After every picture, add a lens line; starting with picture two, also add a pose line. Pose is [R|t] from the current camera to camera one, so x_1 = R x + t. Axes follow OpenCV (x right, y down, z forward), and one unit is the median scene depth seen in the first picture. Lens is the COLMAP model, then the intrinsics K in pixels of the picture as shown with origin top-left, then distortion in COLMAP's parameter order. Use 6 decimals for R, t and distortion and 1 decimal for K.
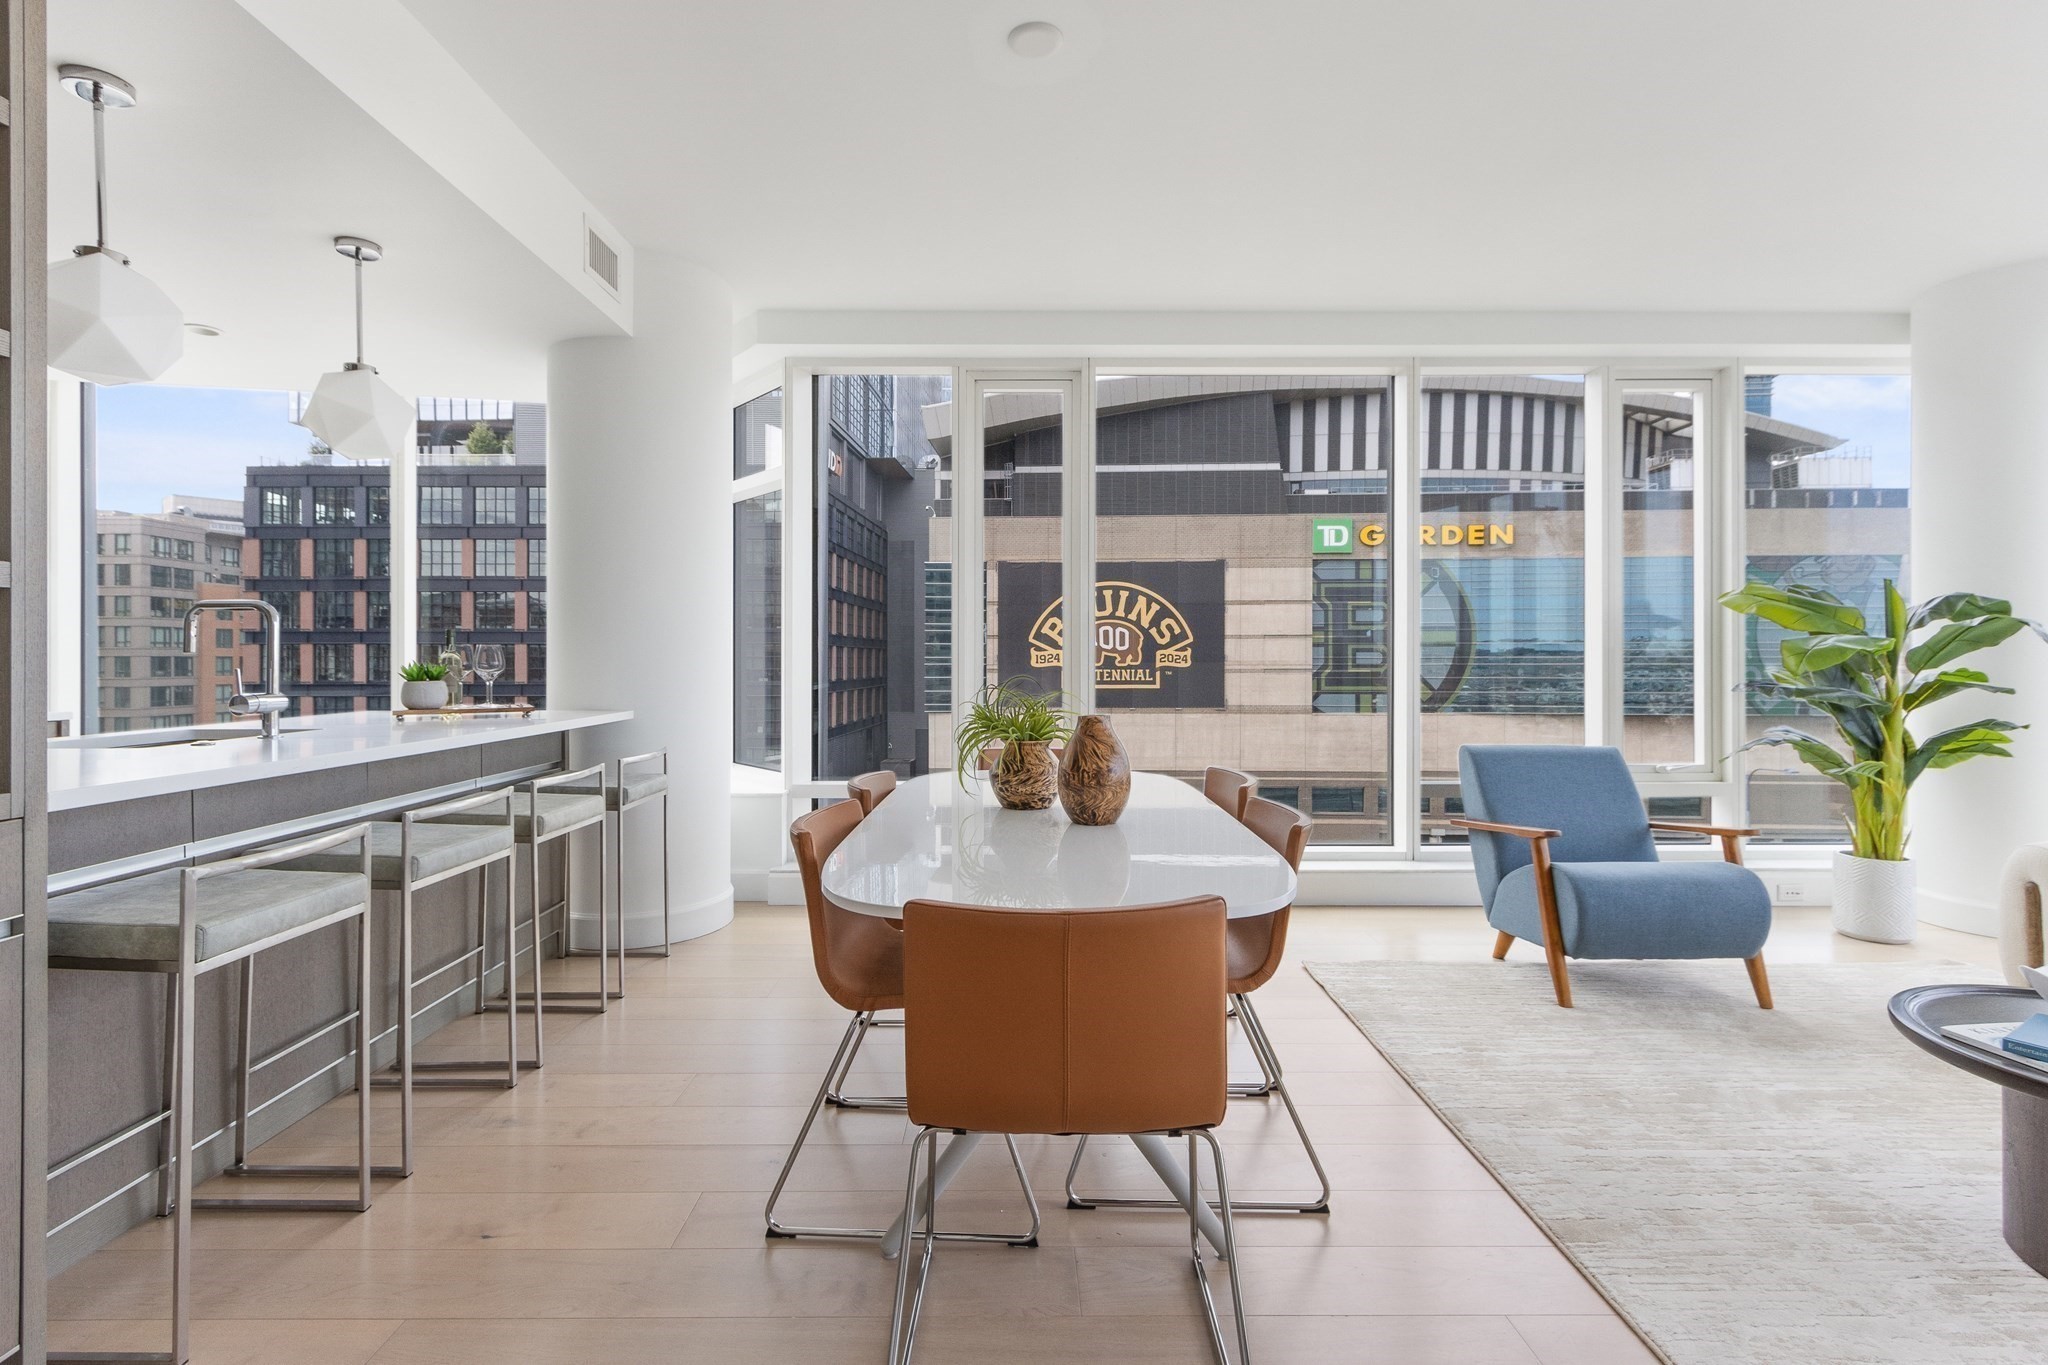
lens RADIAL K [[944.7, 0, 1010.8], [0, 944.7, 657.6], [0, 0, 1]] dist [0.008146, -0.003279]
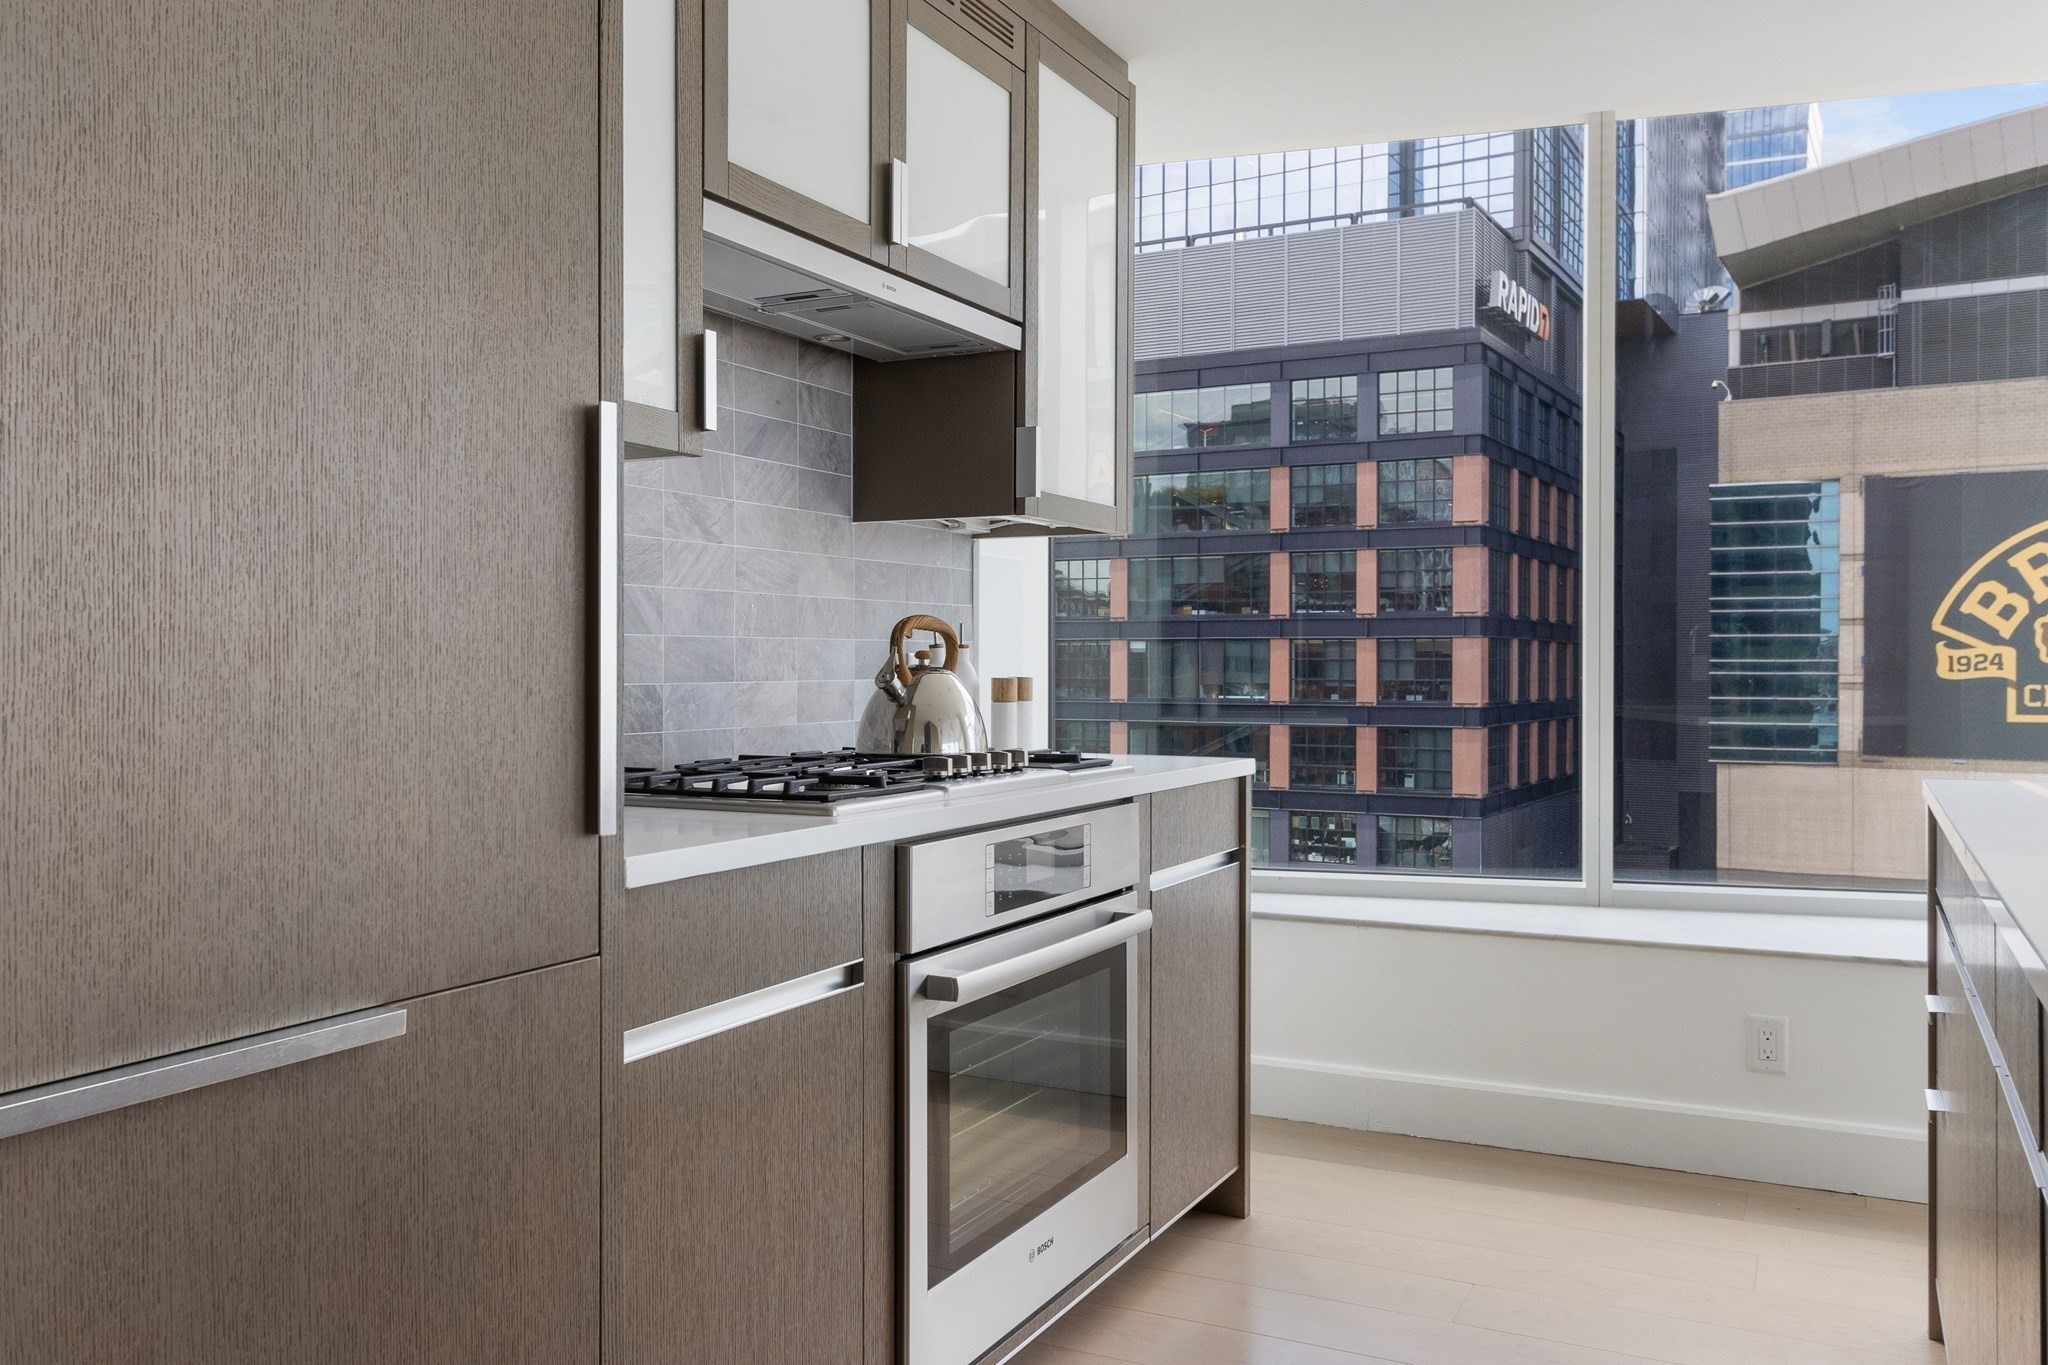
lens RADIAL K [[1591.2, 0, 1028.5], [0, 1591.2, 684.6], [0, 0, 1]] dist [0.016097, -0.007051]
pose [[0.888126, 0.006756, -0.459551, -0.829261], [0.000051, 0.999891, 0.014797, 0.001460], [0.459601, -0.013165, 0.888028, 0.215448]]
